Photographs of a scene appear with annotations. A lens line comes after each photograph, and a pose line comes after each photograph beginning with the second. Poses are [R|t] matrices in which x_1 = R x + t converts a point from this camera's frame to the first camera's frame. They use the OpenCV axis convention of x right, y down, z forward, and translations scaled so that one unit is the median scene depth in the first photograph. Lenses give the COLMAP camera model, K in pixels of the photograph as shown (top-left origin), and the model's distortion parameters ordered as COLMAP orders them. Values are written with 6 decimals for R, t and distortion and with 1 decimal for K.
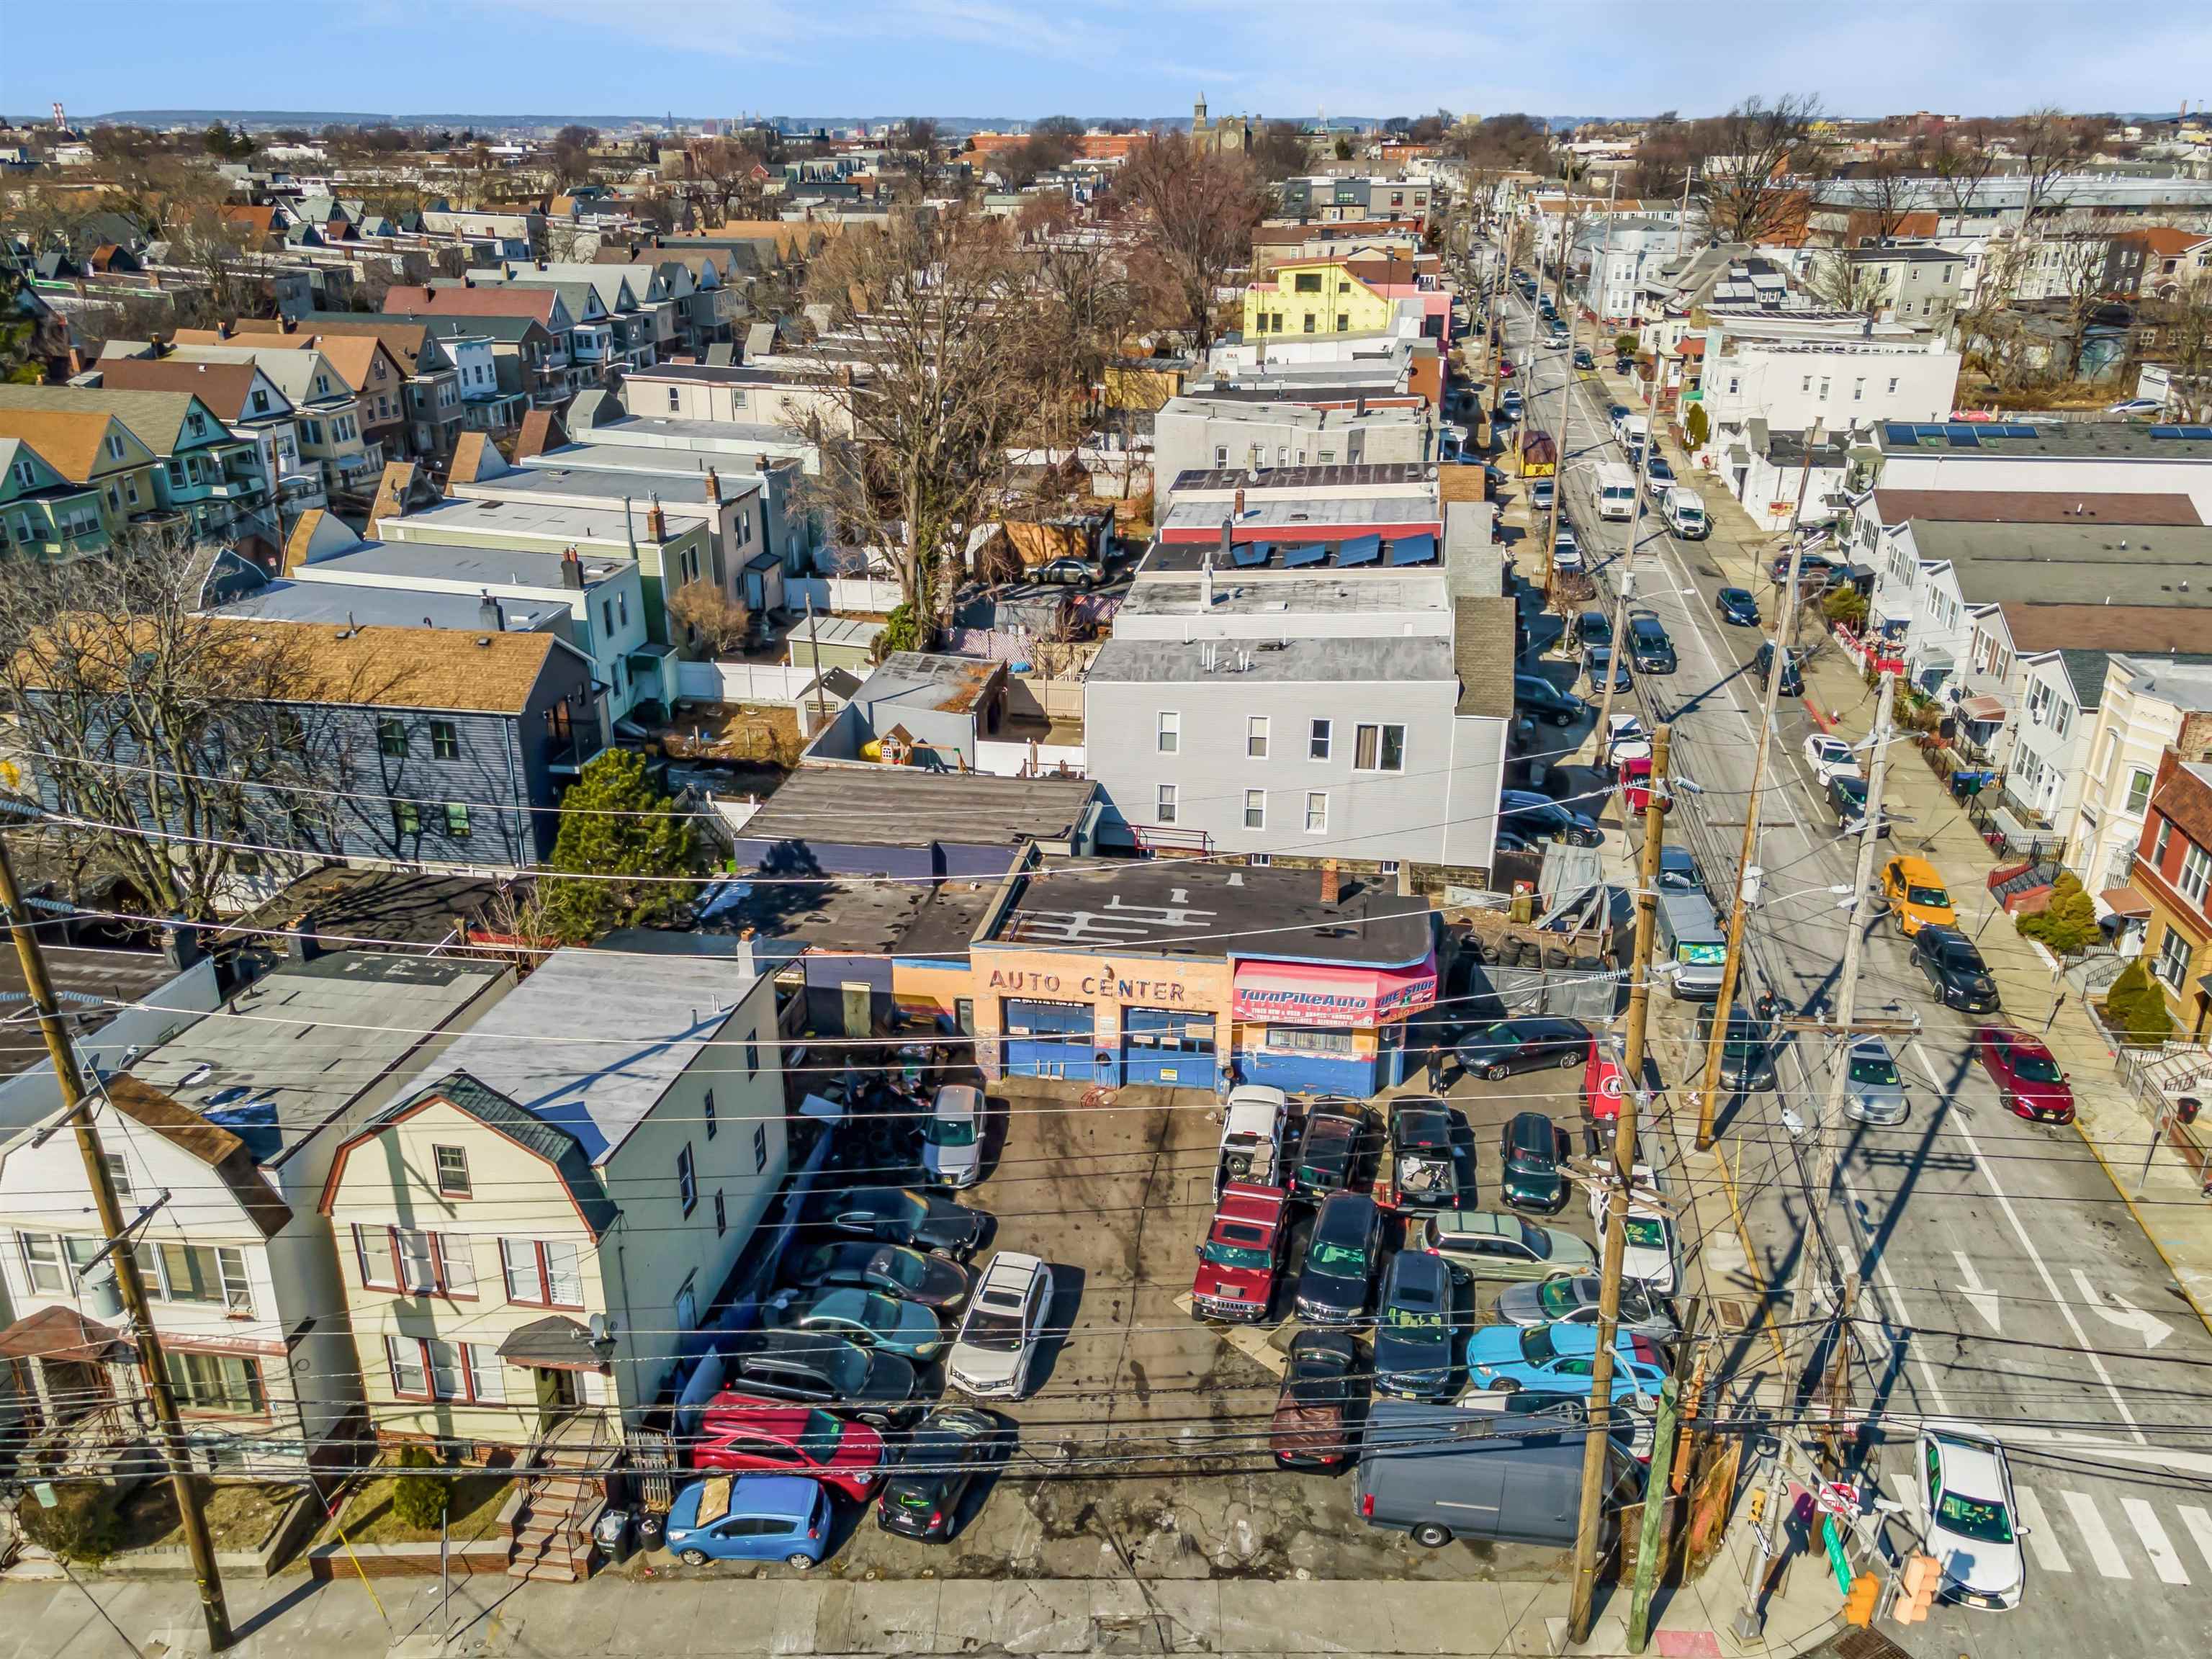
lens RADIAL K [[1702.9, 0, 1115.1], [0, 1702.9, 832.5], [0, 0, 1]] dist [0.008498, 0.070418]
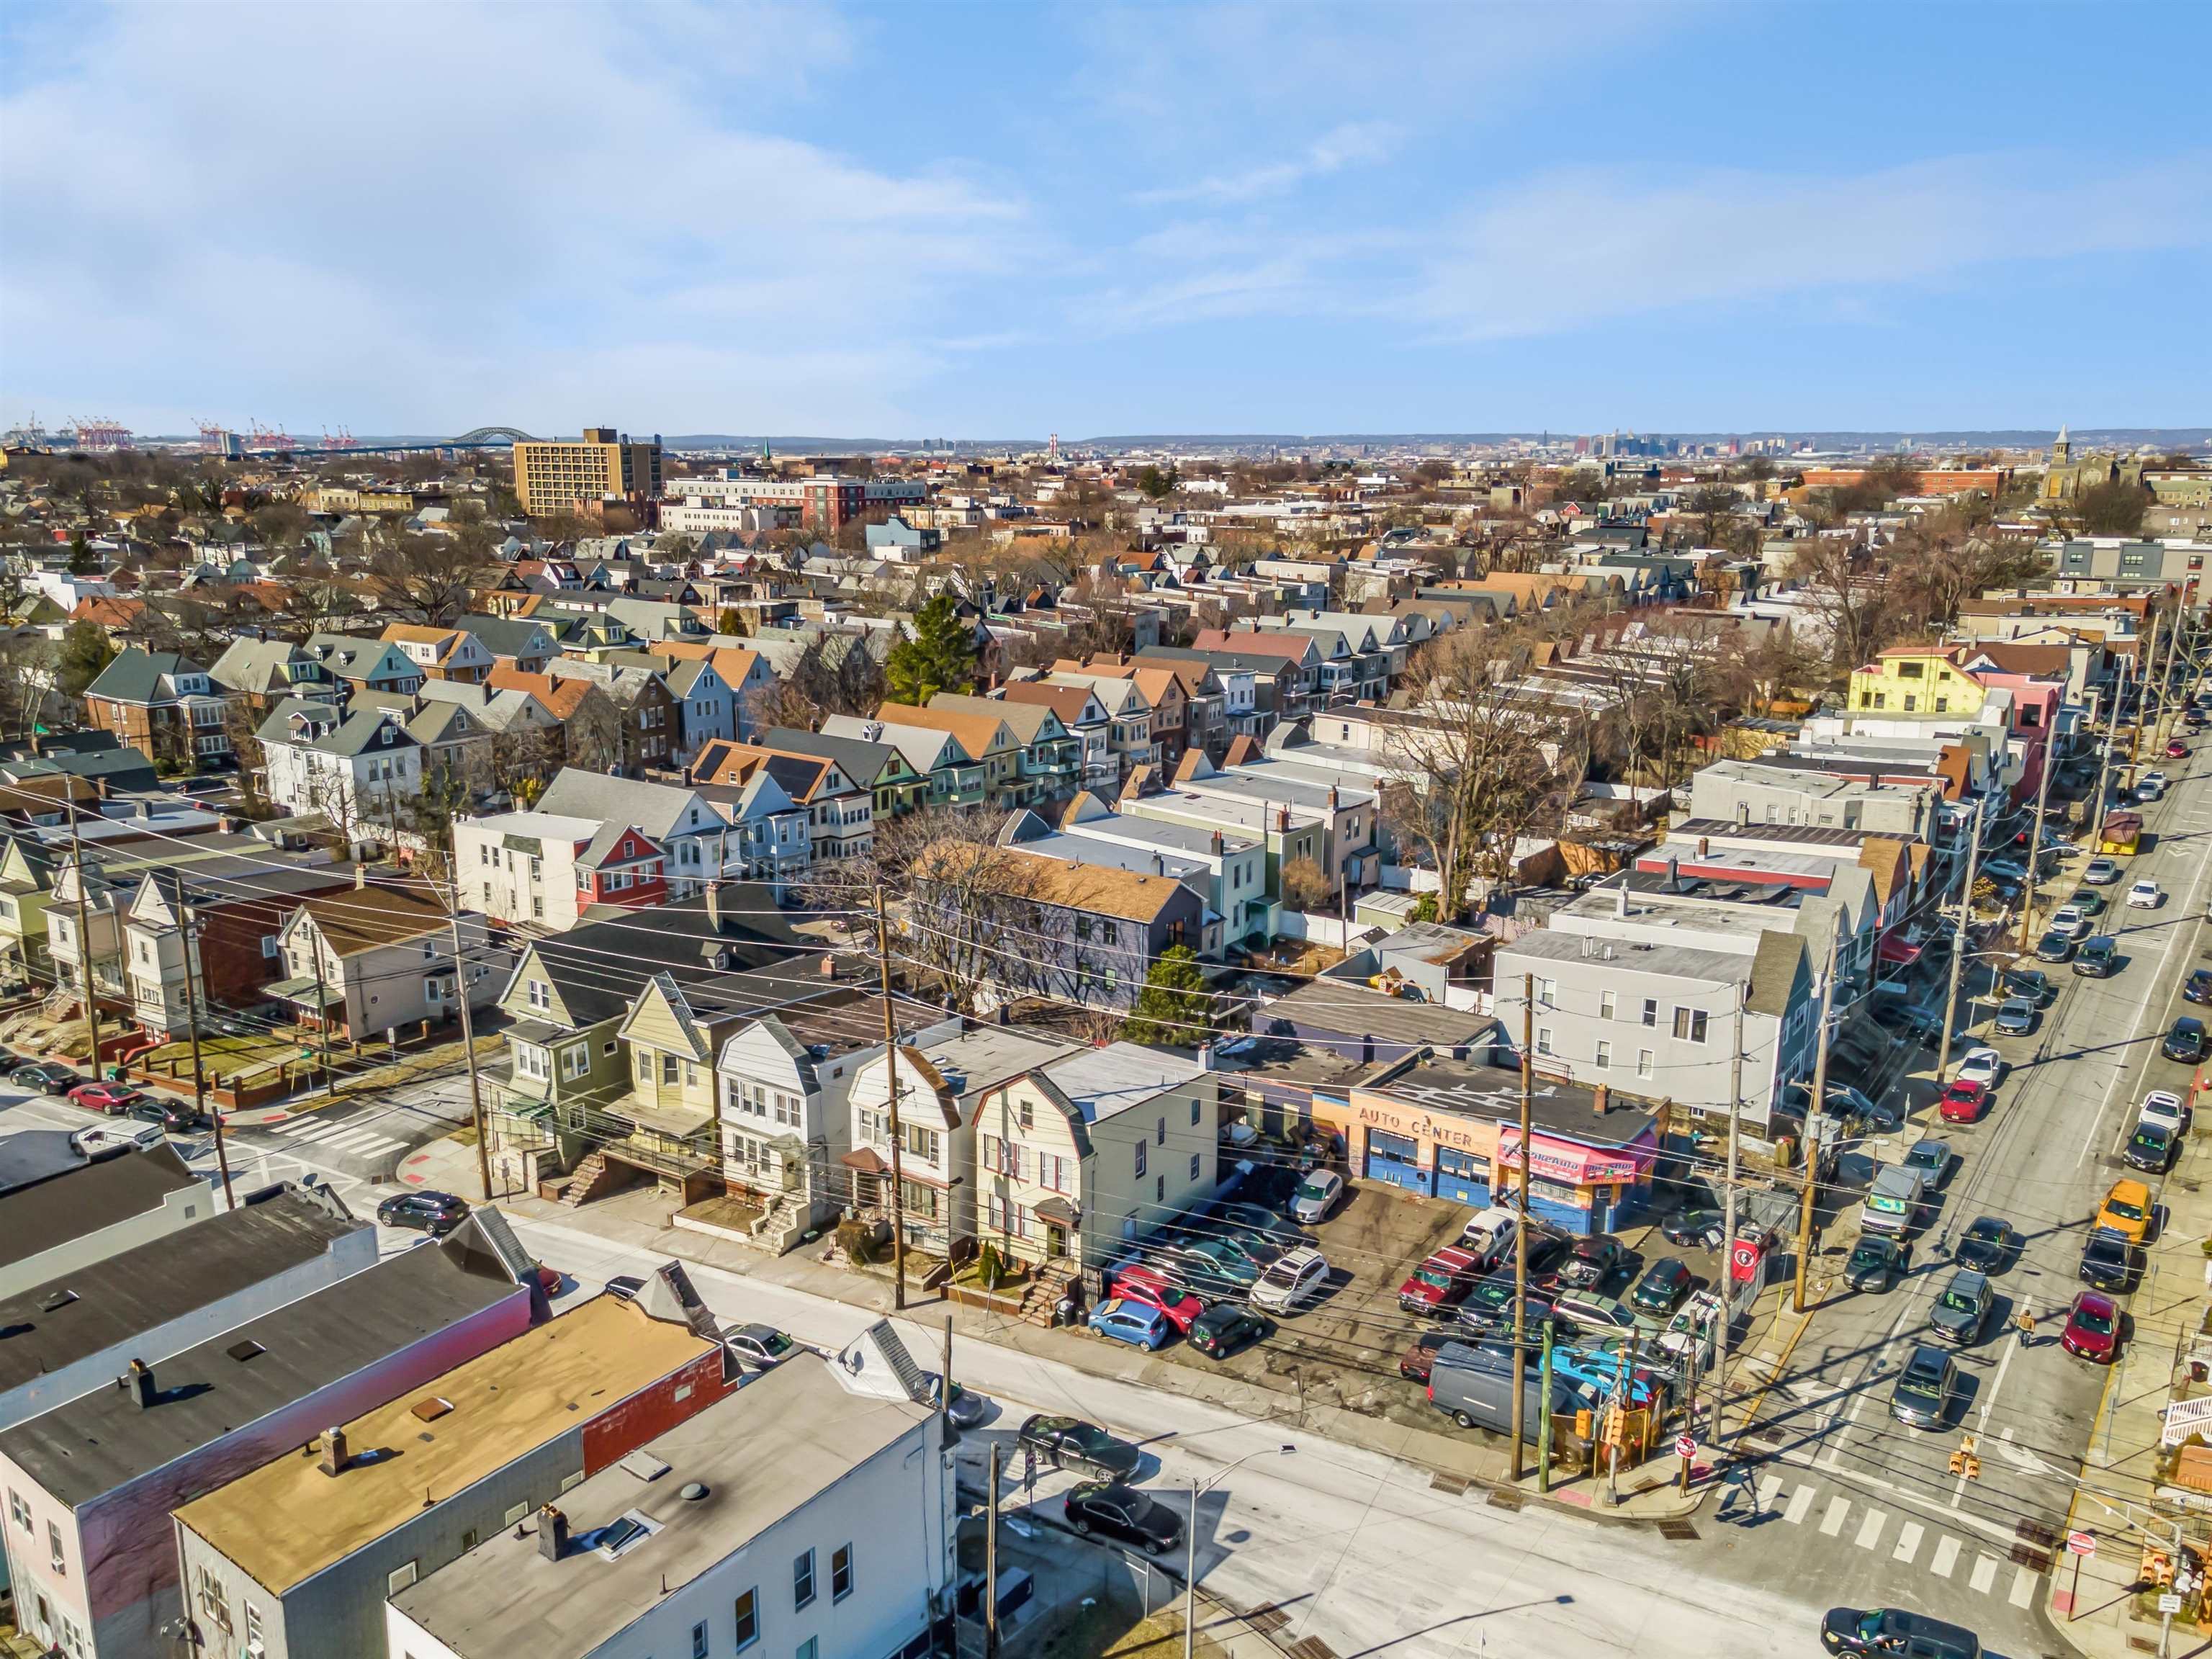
lens RADIAL K [[1686.8, 0, 1123.0], [0, 1686.8, 836.1], [0, 0, 1]] dist [0.028762, 0.011224]
pose [[0.890659, 0.105720, -0.442210, 0.356158], [-0.176790, 0.976583, -0.122603, 0.055858], [0.418893, 0.187376, 0.888493, -0.514024]]
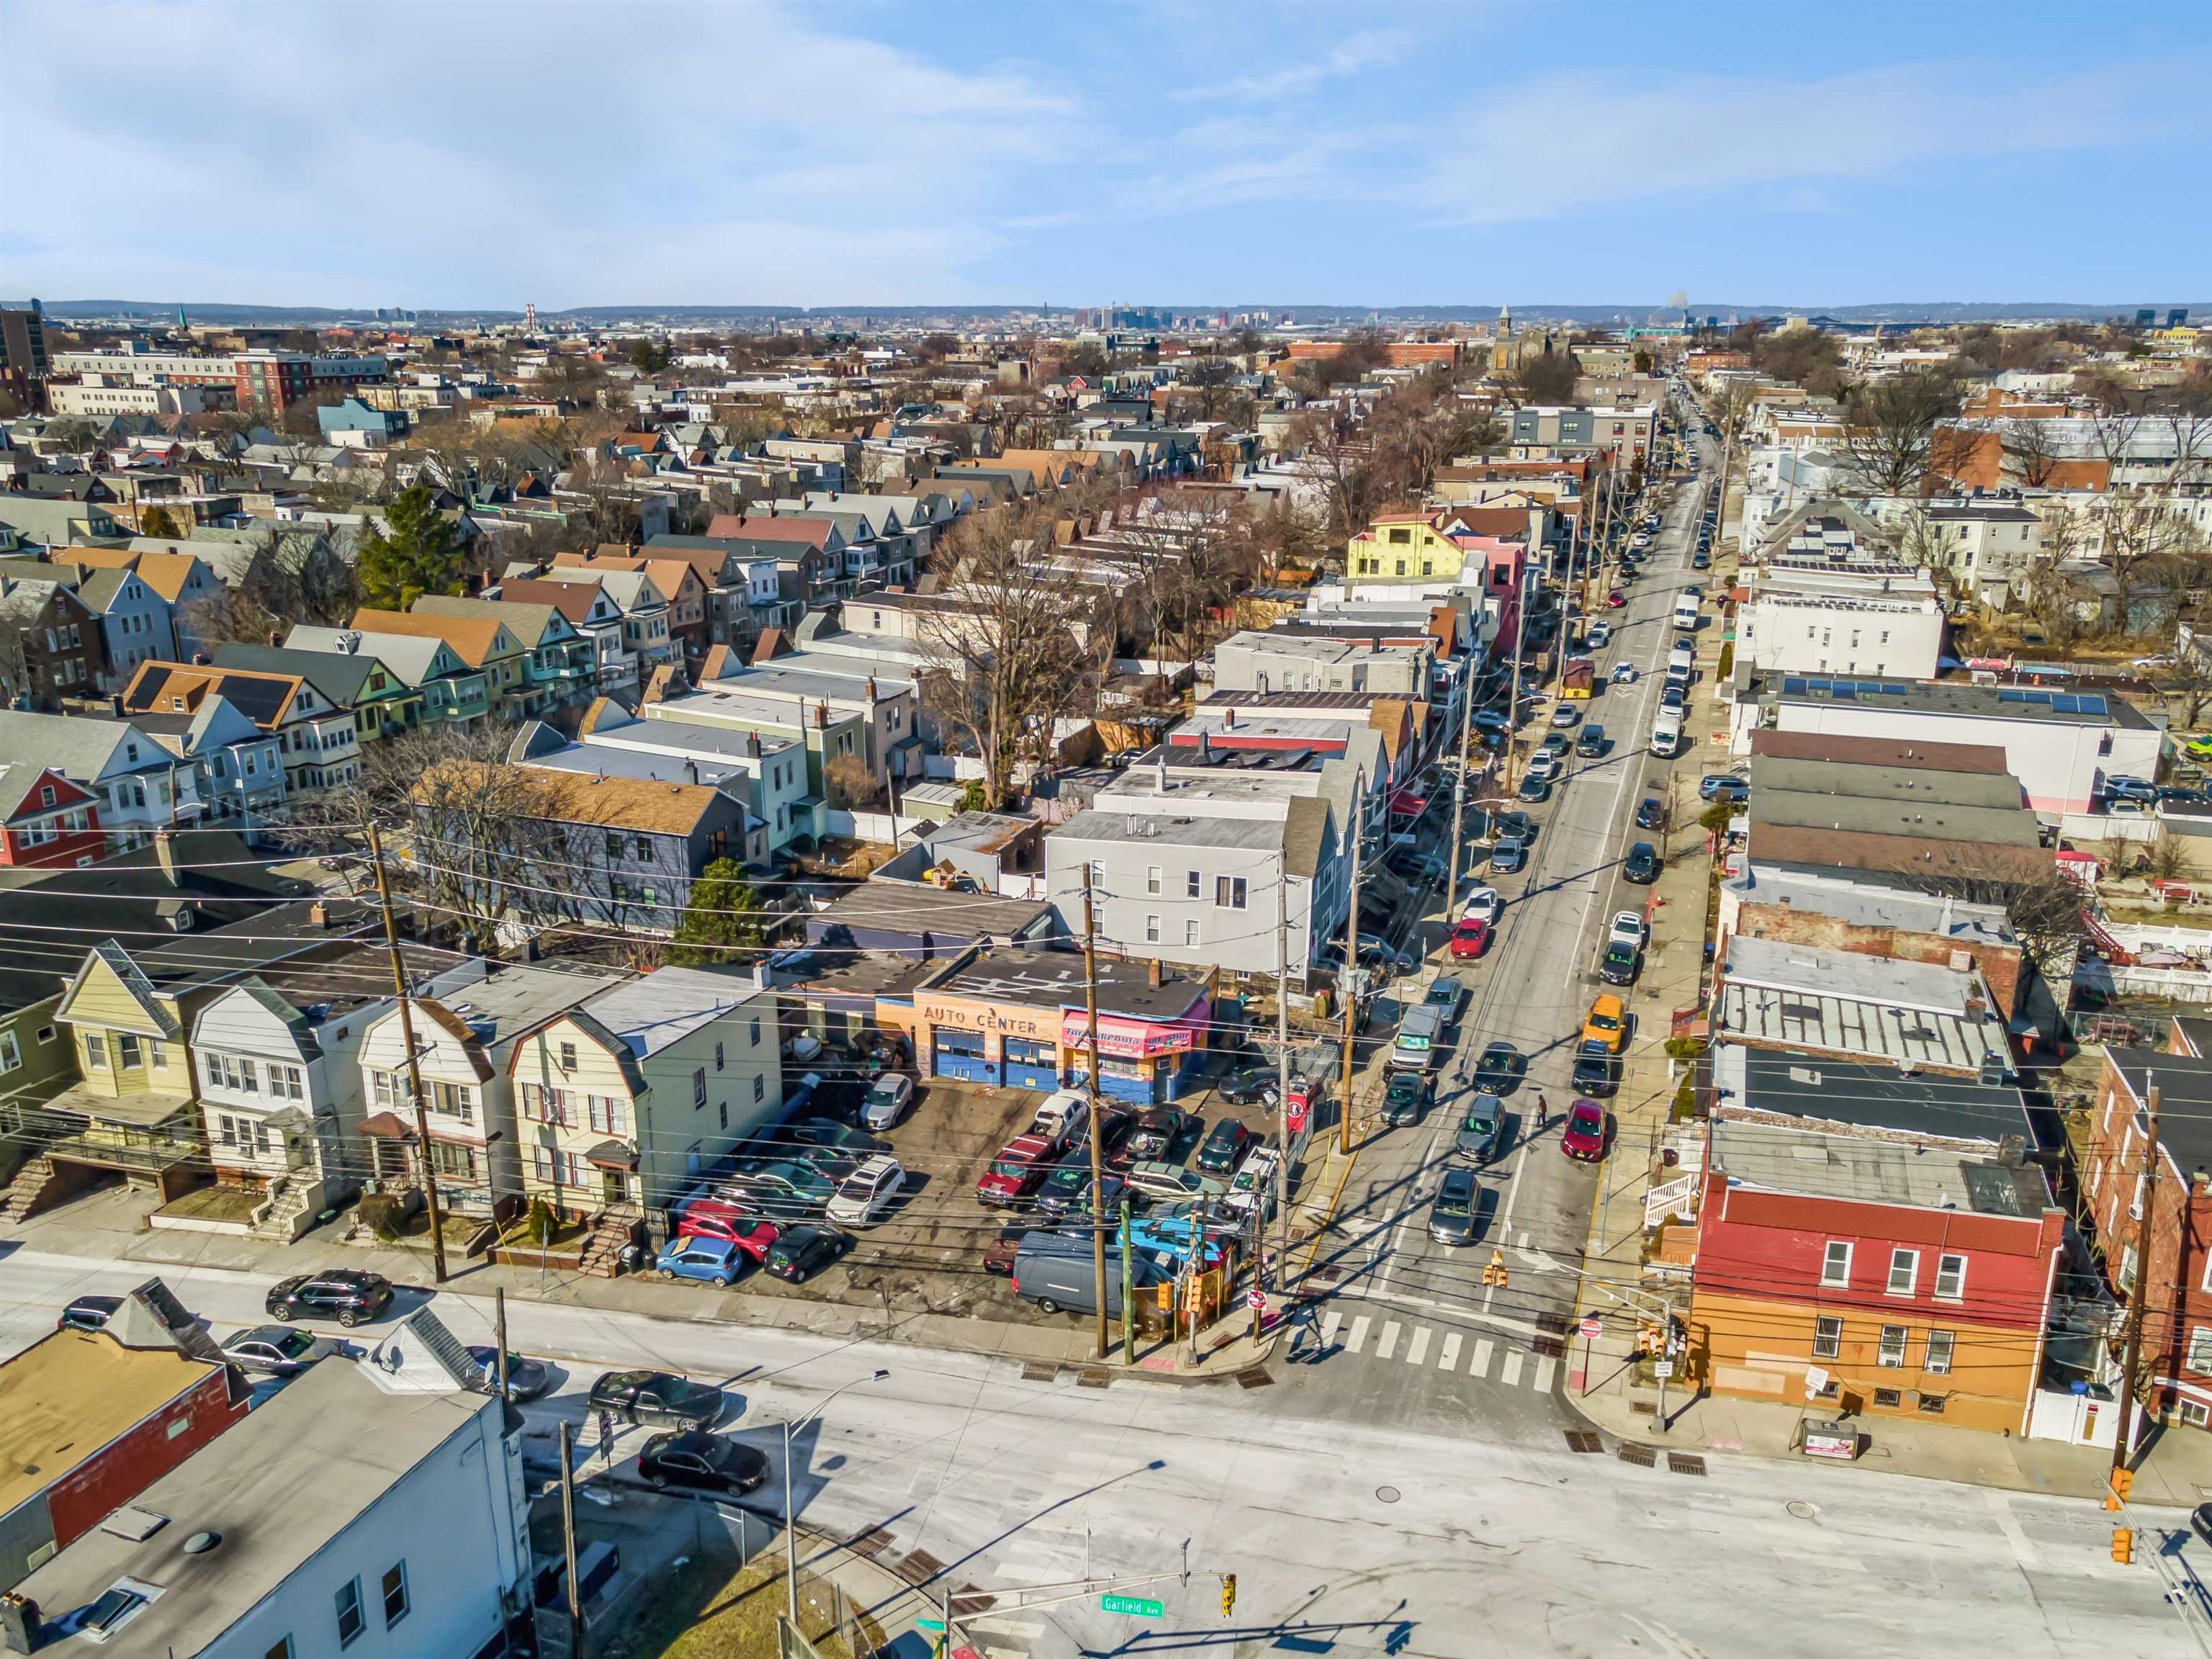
lens RADIAL K [[1686.8, 0, 1123.0], [0, 1686.8, 836.1], [0, 0, 1]] dist [0.028762, 0.011224]
pose [[0.981954, 0.059210, -0.179612, 0.336288], [-0.075924, 0.993254, -0.087649, 0.039144], [0.173210, 0.099704, 0.979825, -0.485229]]
